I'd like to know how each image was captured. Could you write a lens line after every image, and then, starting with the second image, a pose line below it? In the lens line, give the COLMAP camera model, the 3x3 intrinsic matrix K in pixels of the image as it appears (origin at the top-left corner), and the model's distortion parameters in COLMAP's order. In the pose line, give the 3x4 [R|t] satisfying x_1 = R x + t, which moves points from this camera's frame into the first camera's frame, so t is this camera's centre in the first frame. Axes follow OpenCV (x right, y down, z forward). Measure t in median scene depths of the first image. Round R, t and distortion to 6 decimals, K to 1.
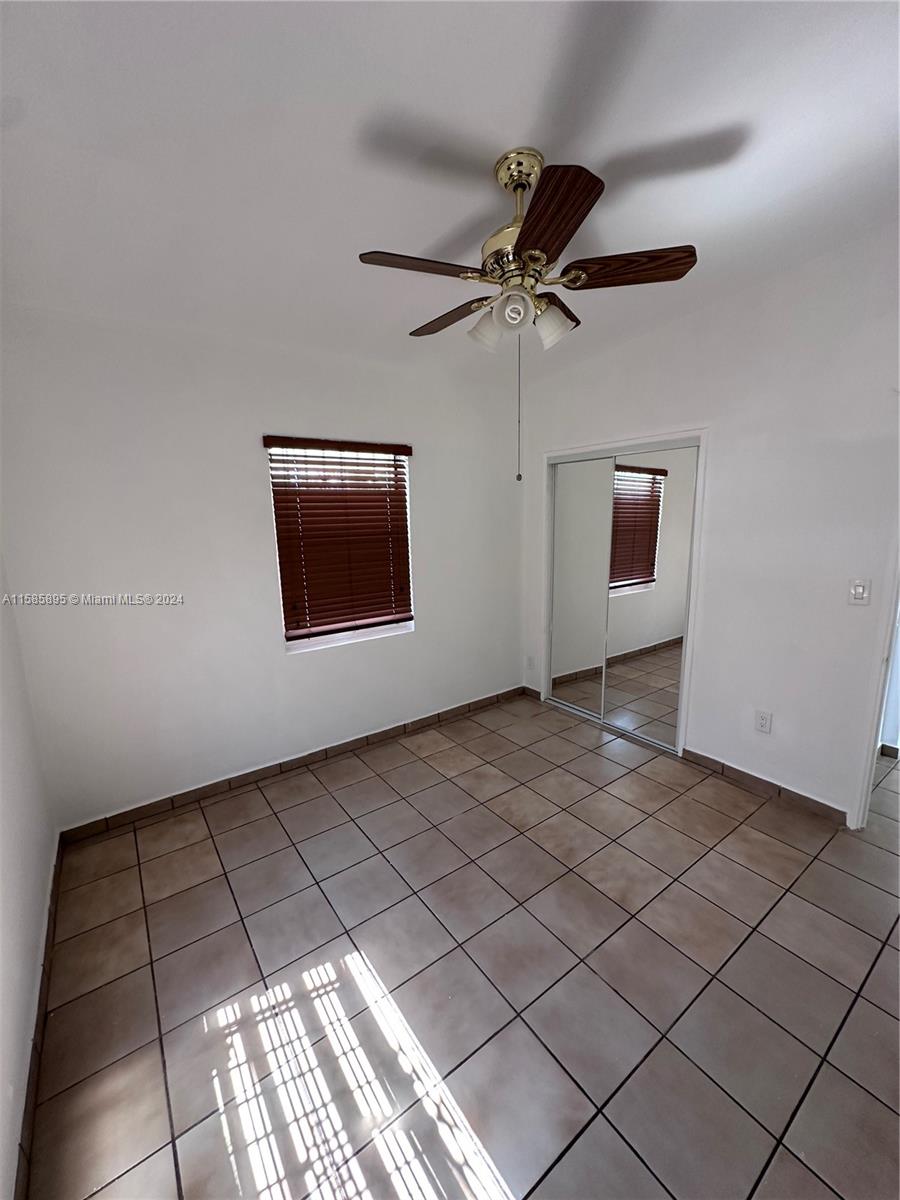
lens RADIAL K [[481.5, 0, 445.9], [0, 481.5, 597.7], [0, 0, 1]] dist [-0.004711, 0.000996]
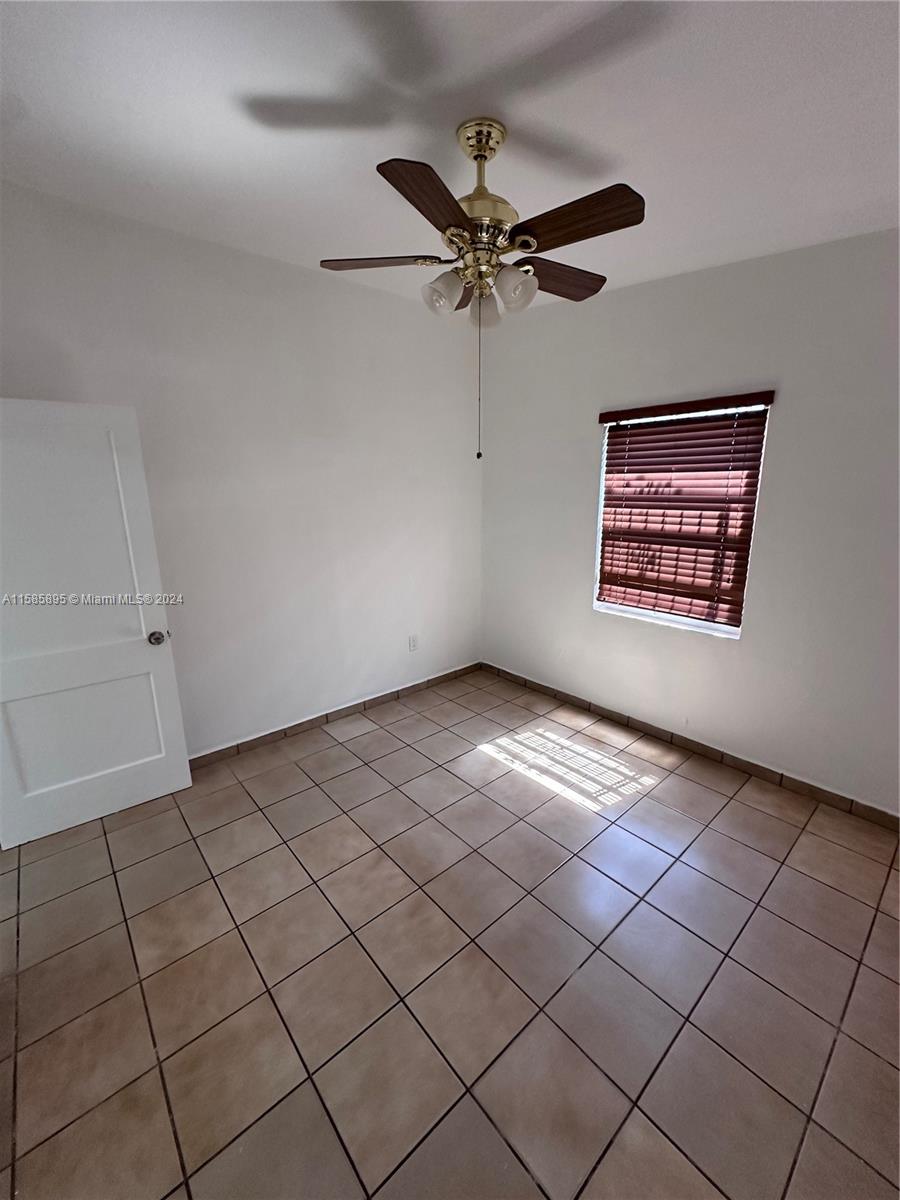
lens RADIAL K [[481.5, 0, 450.6], [0, 481.5, 590.5], [0, 0, 1]] dist [-0.004711, 0.000996]
pose [[-0.995107, 0.051800, -0.084134, 0.295979], [0.015518, 0.922920, 0.384679, -0.358062], [0.097575, 0.381491, -0.919208, 1.927790]]
